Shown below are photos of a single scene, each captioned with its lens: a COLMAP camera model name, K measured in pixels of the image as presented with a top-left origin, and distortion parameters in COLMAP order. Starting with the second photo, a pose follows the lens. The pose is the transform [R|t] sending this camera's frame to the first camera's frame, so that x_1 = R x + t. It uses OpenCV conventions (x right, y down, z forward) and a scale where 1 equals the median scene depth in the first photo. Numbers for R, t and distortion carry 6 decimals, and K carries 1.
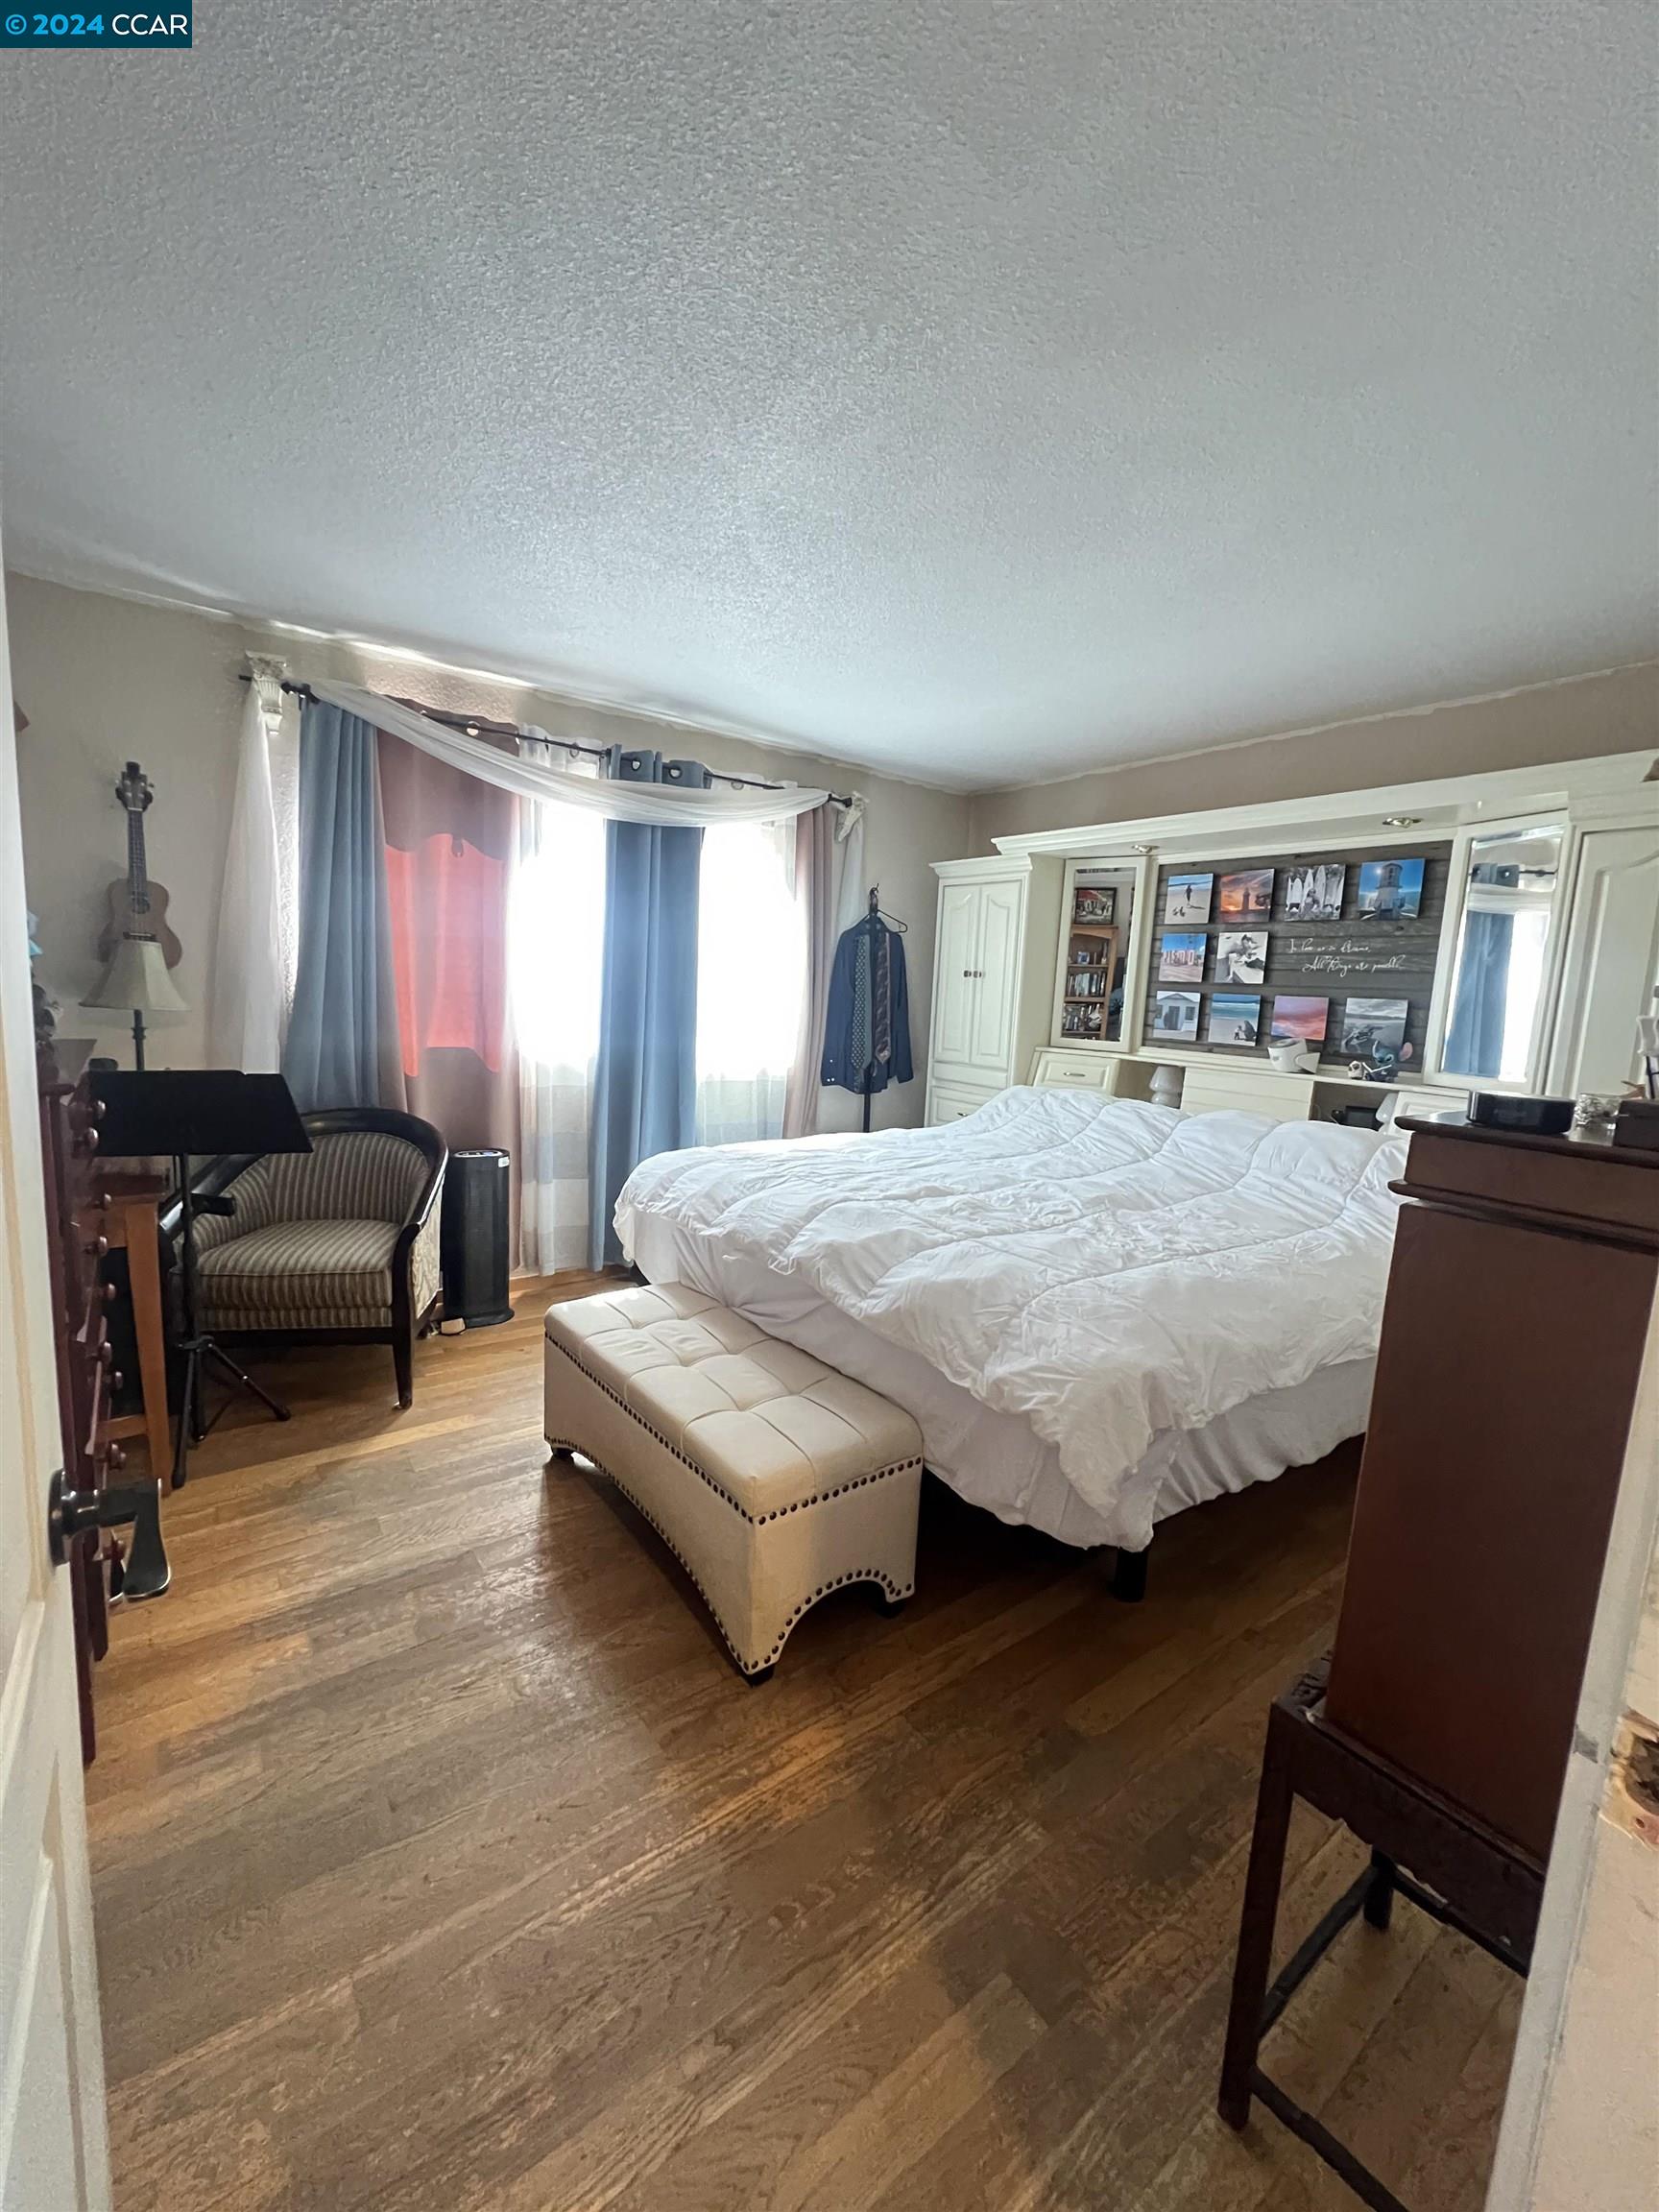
lens RADIAL K [[887.4, 0, 824.2], [0, 887.4, 1105.1], [0, 0, 1]] dist [-0.005990, 0.000984]
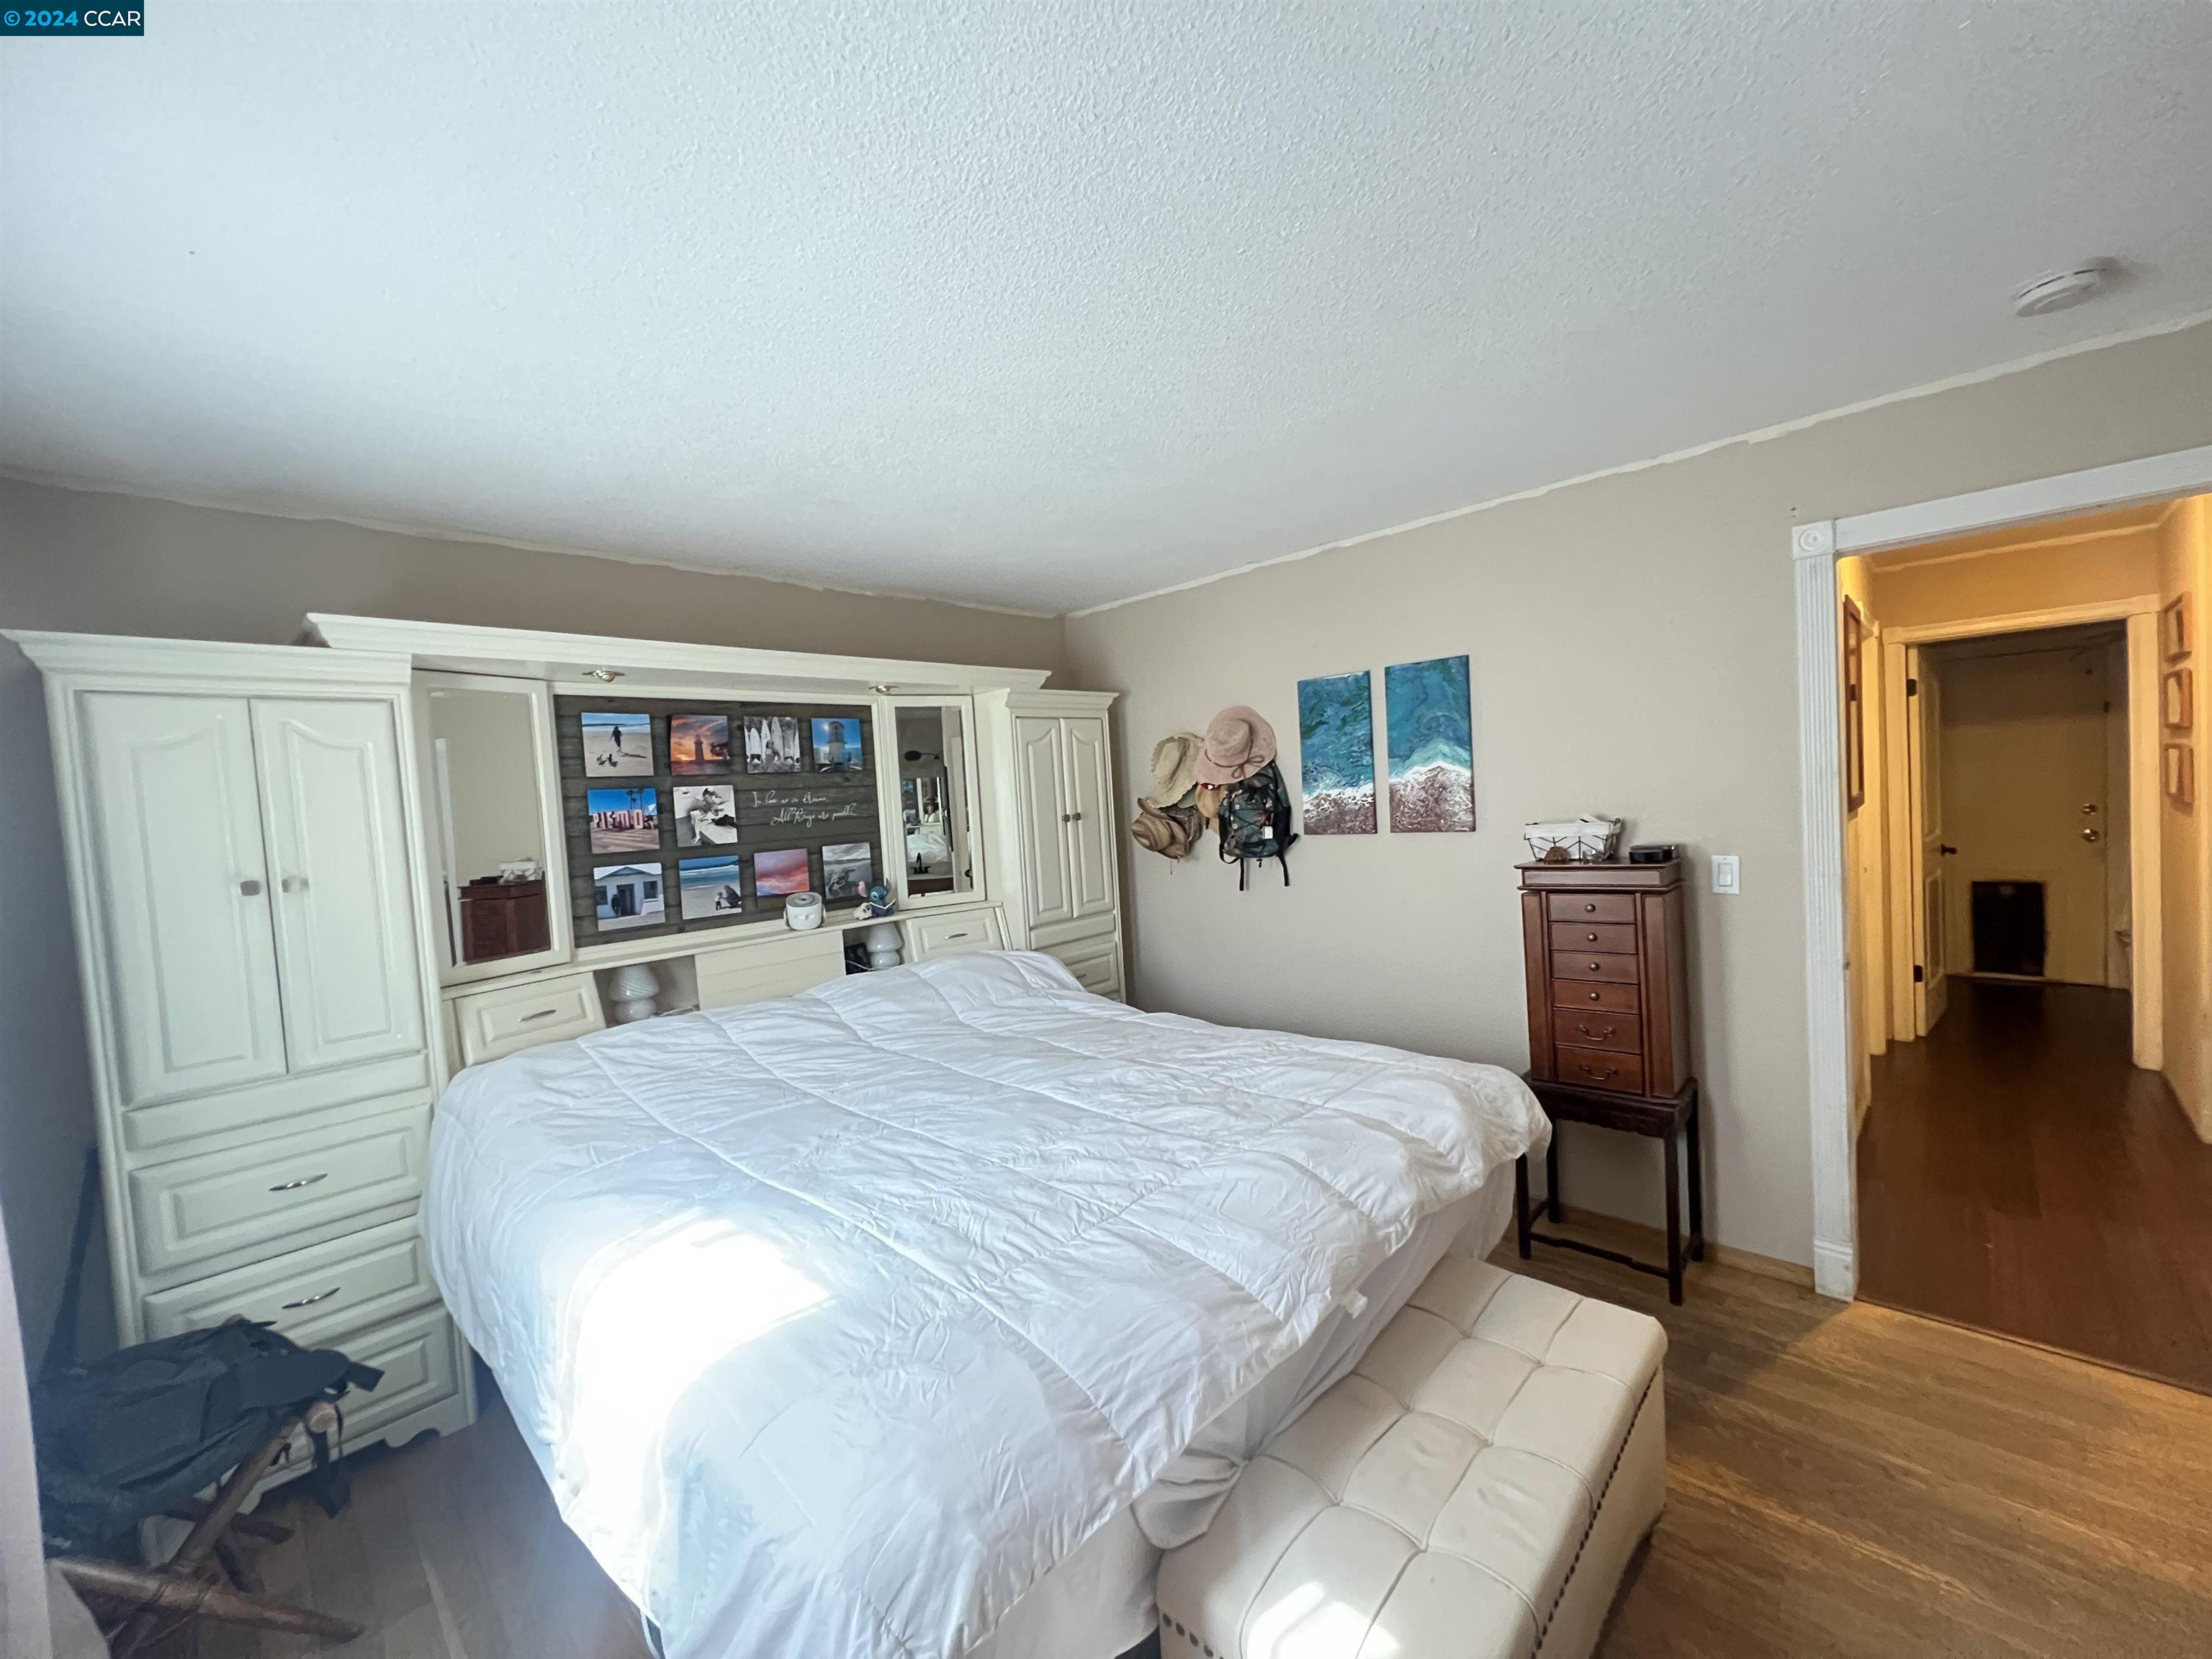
lens RADIAL K [[887.4, 0, 1107.7], [0, 887.4, 832.4], [0, 0, 1]] dist [-0.005990, 0.000984]
pose [[-0.163772, -0.081040, 0.983164, -0.444830], [0.184130, 0.976595, 0.111170, -0.178354], [-0.969162, 0.199236, -0.145017, 0.771729]]
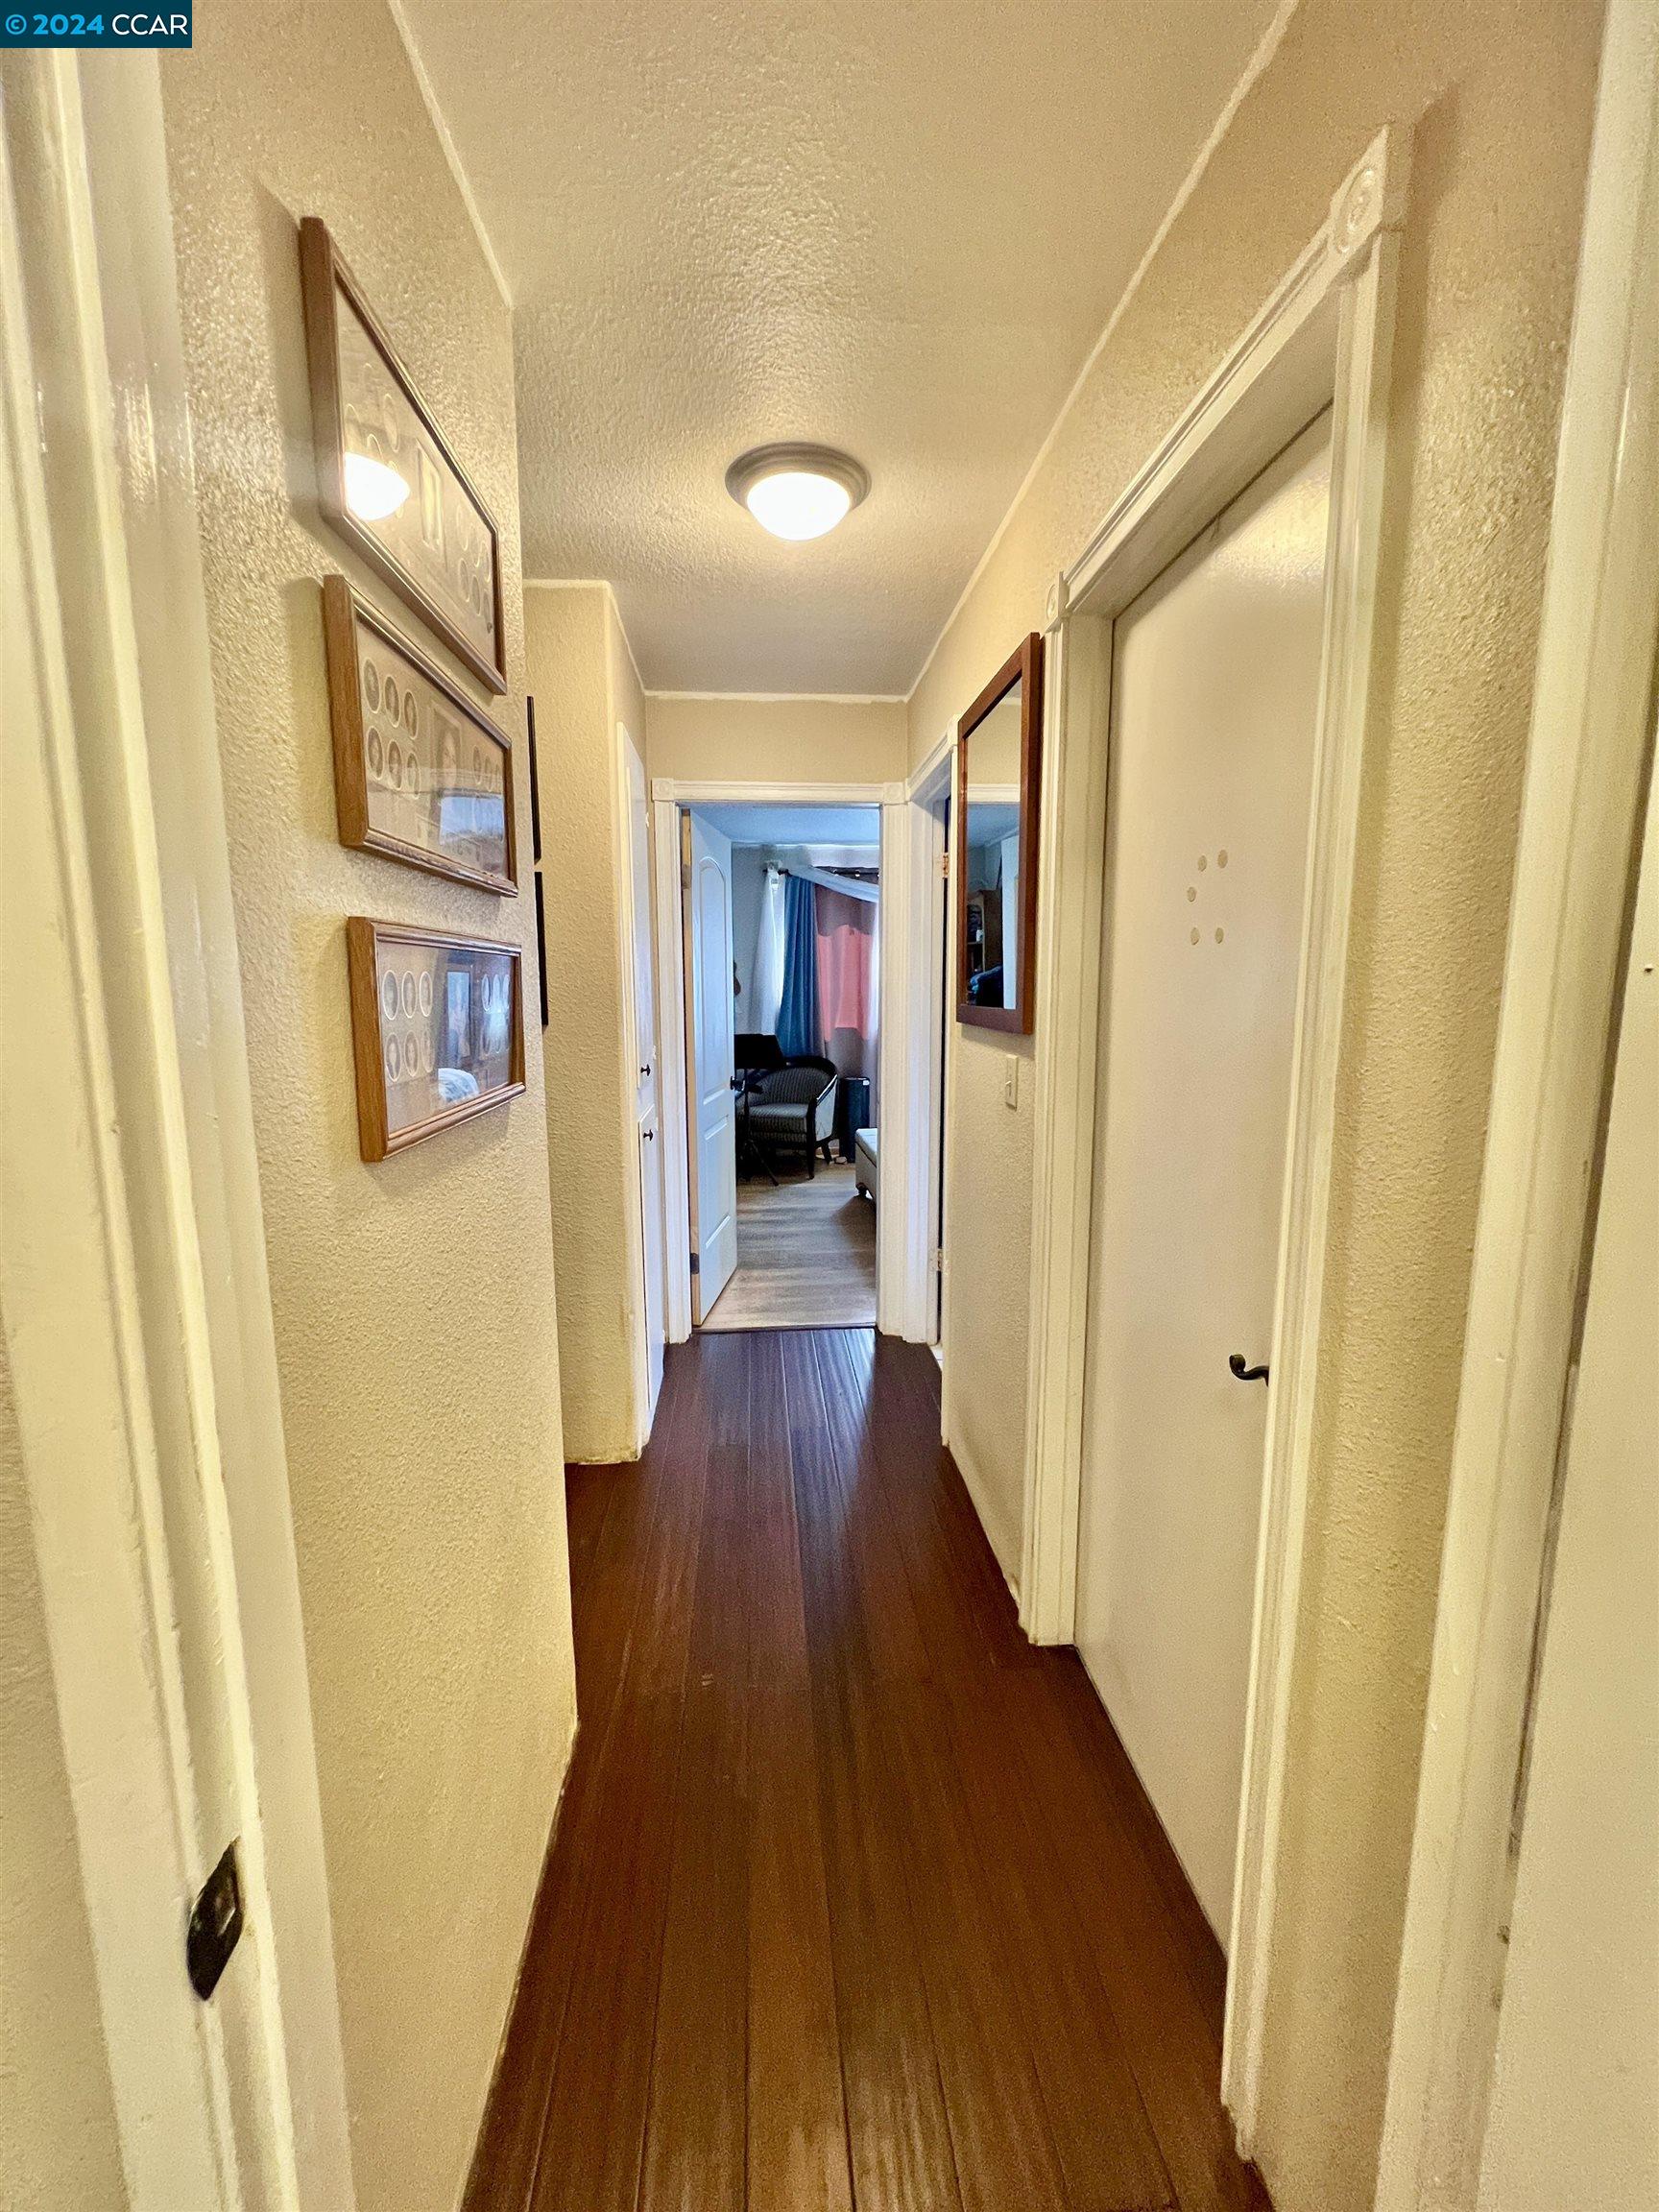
lens RADIAL K [[887.4, 0, 823.9], [0, 887.4, 1106.1], [0, 0, 1]] dist [-0.005990, 0.000984]
pose [[0.844980, 0.020547, -0.534404, 0.638221], [-0.025312, 0.999678, -0.001587, 0.121795], [0.534199, 0.014867, 0.845228, -0.767205]]
